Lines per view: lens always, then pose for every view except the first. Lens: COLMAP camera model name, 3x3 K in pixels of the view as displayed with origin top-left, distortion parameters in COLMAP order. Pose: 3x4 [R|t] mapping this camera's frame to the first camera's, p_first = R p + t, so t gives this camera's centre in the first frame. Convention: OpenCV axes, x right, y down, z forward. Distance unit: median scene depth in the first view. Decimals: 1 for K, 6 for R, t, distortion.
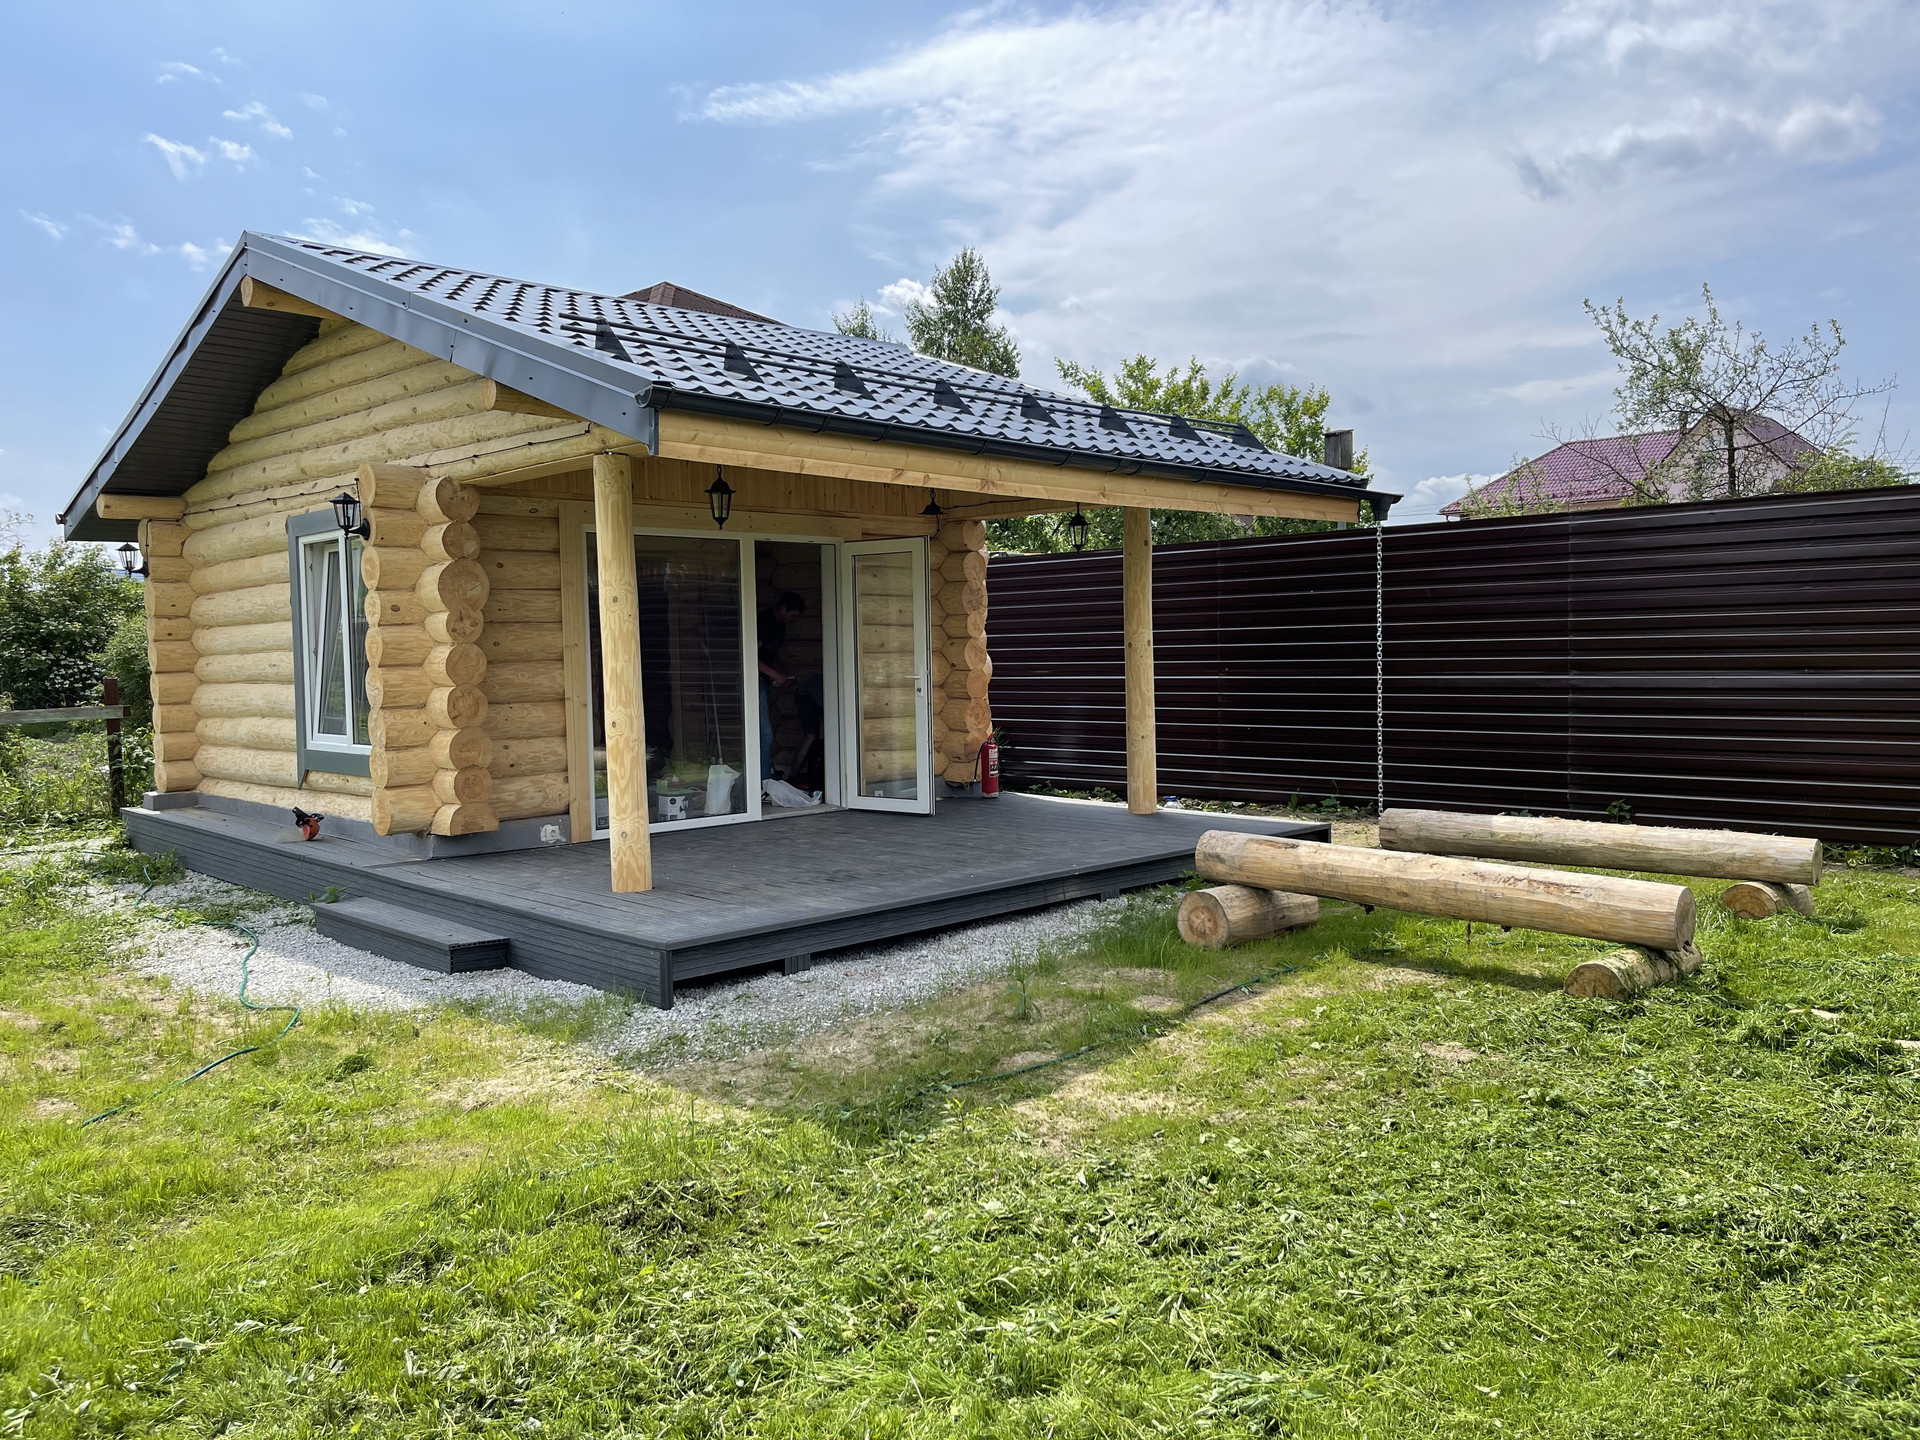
lens RADIAL K [[1452.3, 0, 963.1], [0, 1452.3, 704.7], [0, 0, 1]] dist [0.077342, -0.103665]
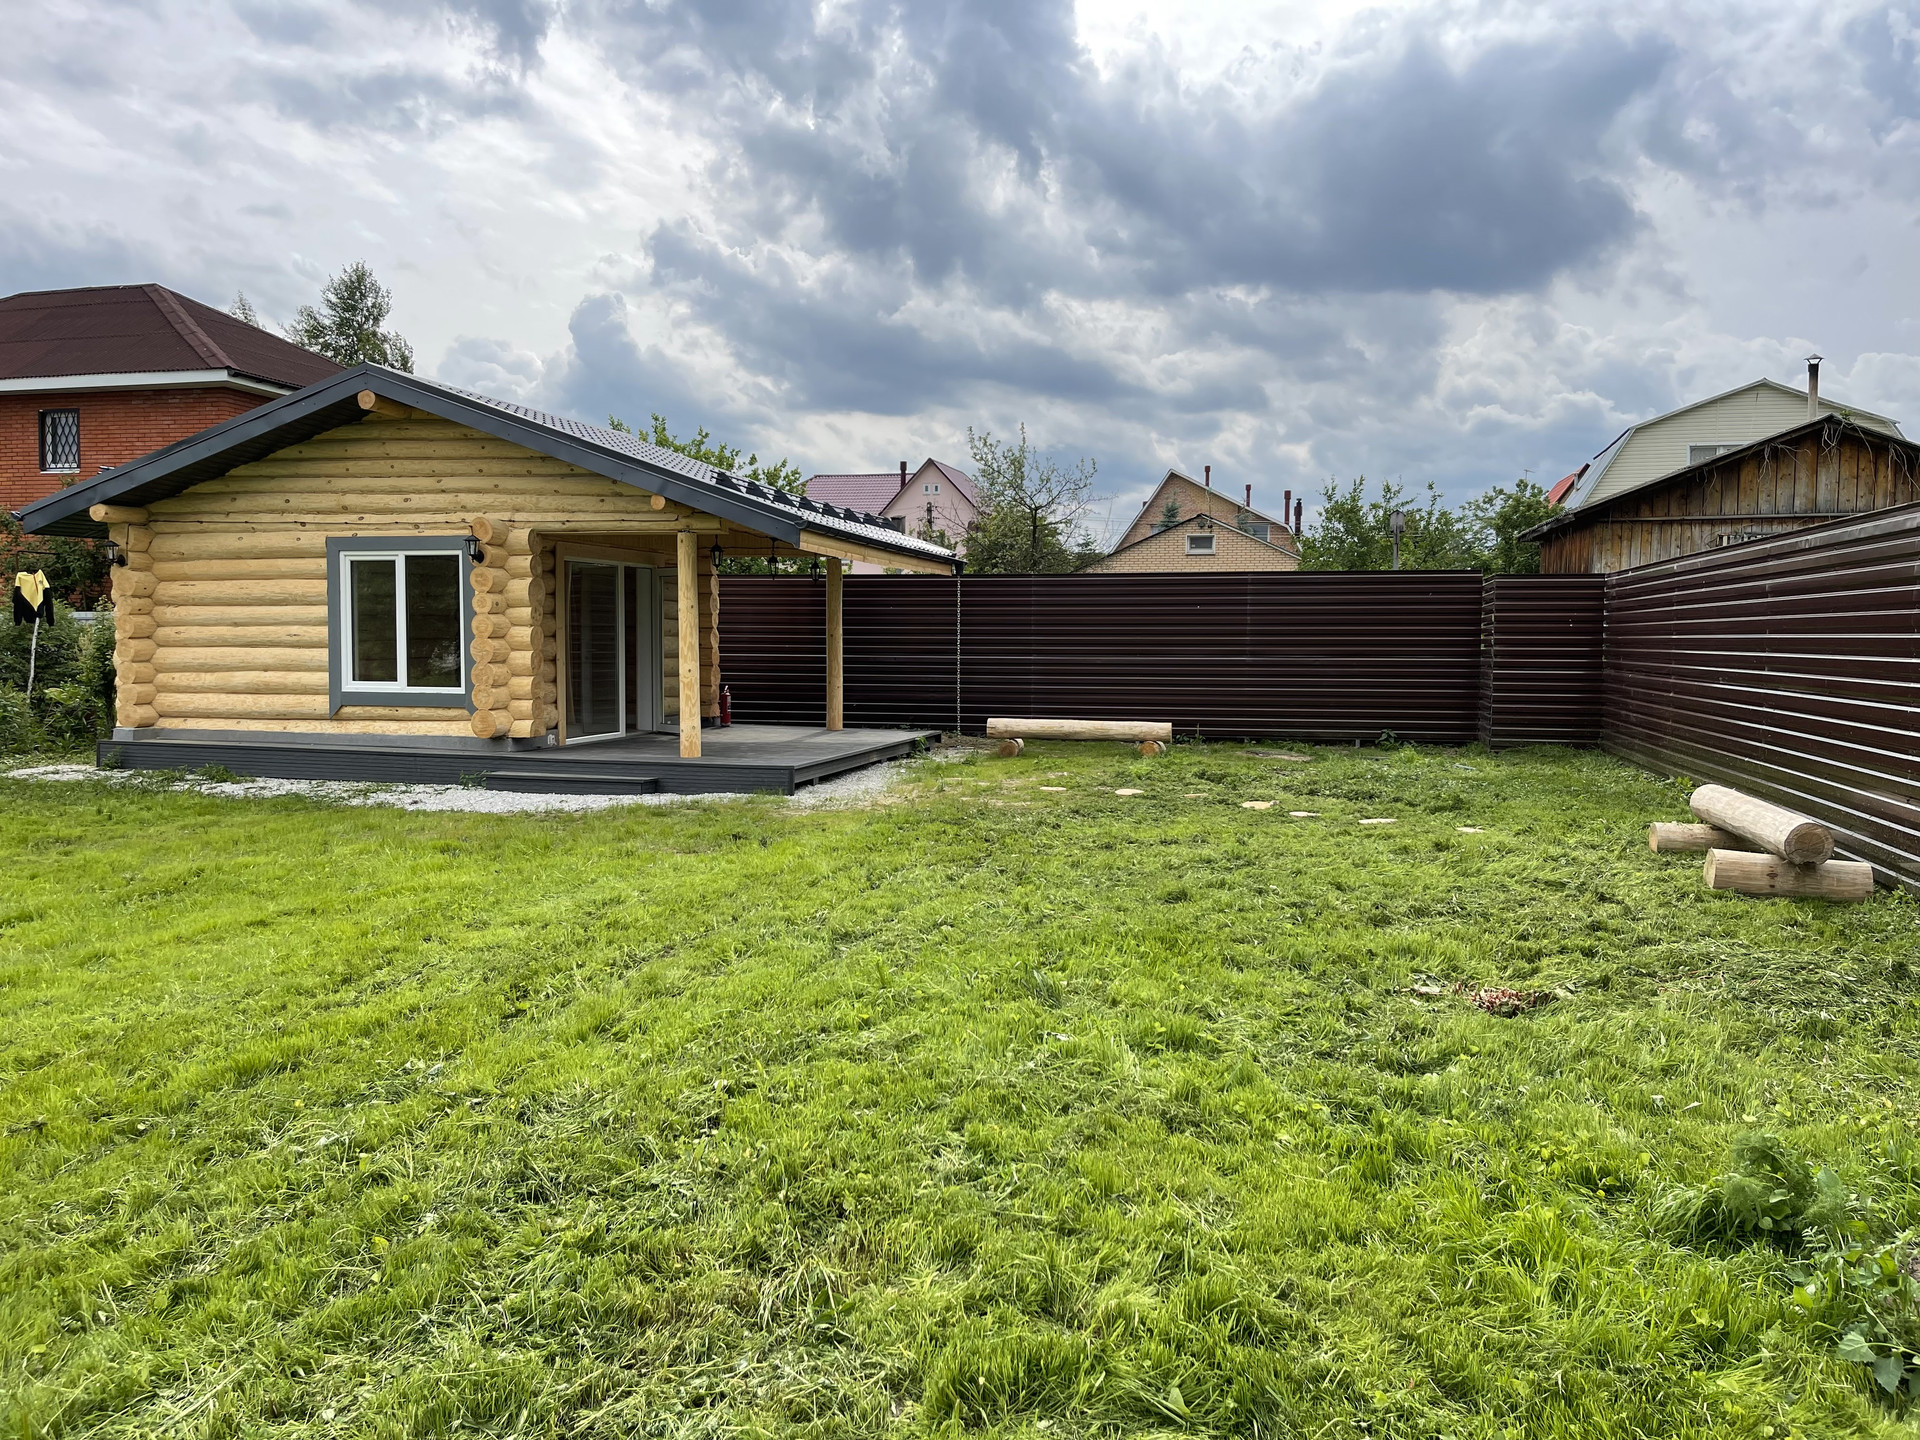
lens RADIAL K [[1452.3, 0, 956.5], [0, 1452.3, 718.0], [0, 0, 1]] dist [0.077342, -0.103665]
pose [[0.855182, -0.005791, 0.518296, -0.683375], [-0.001735, 0.999900, 0.014035, 0.035073], [-0.518325, -0.012902, 0.855086, -0.612002]]
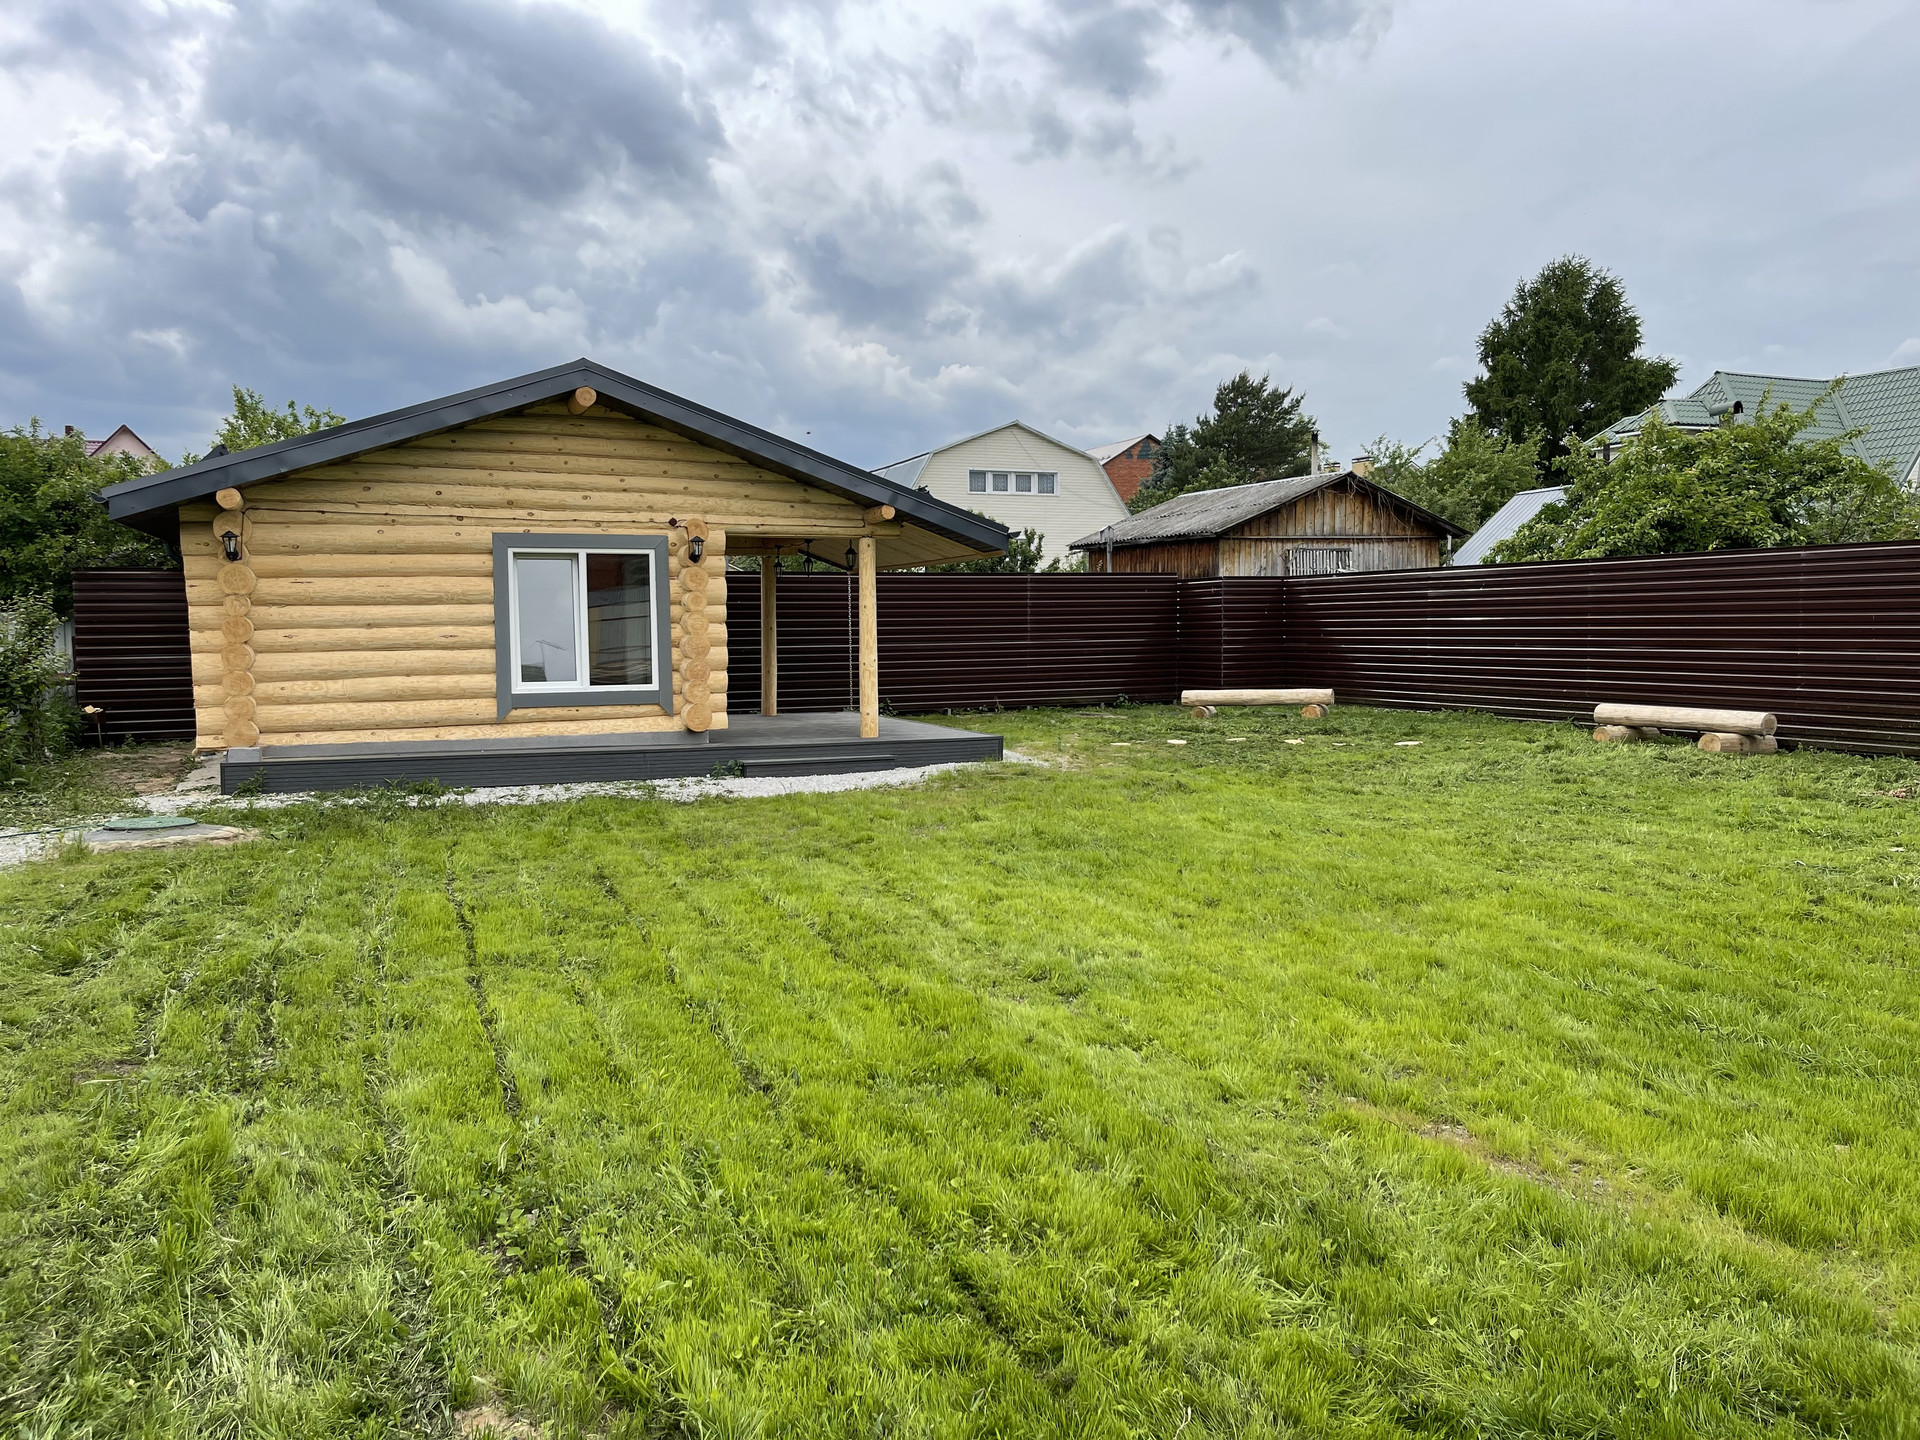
lens RADIAL K [[1452.3, 0, 955.0], [0, 1452.3, 722.5], [0, 0, 1]] dist [0.077342, -0.103665]
pose [[0.382335, -0.049000, 0.922724, -1.598955], [0.035012, 0.998644, 0.038524, 0.017903], [-0.923360, 0.017577, 0.383532, 0.042979]]
